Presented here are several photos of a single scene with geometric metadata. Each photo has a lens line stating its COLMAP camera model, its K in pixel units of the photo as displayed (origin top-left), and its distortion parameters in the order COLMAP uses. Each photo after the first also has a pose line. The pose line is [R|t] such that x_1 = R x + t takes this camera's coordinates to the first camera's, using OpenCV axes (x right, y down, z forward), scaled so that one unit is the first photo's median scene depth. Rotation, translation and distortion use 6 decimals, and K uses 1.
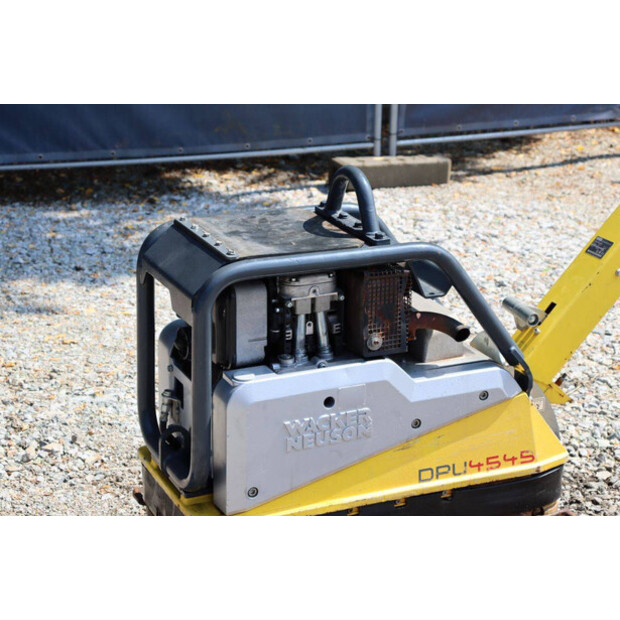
lens RADIAL K [[1476.4, 0, 320.4], [0, 1476.4, 339.0], [0, 0, 1]] dist [0.414648, 0.000000]
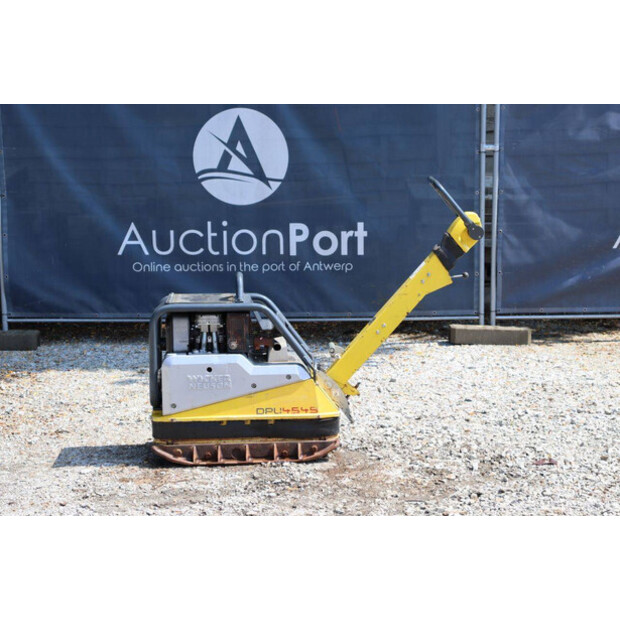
lens RADIAL K [[1476.4, 0, 307.7], [0, 1476.4, 312.2], [0, 0, 1]] dist [0.414648, 0.000000]
pose [[0.922651, 0.026261, -0.384741, 0.961781], [-0.102091, 0.978717, -0.178020, 0.326276], [0.371877, 0.203529, 0.905695, -0.975305]]
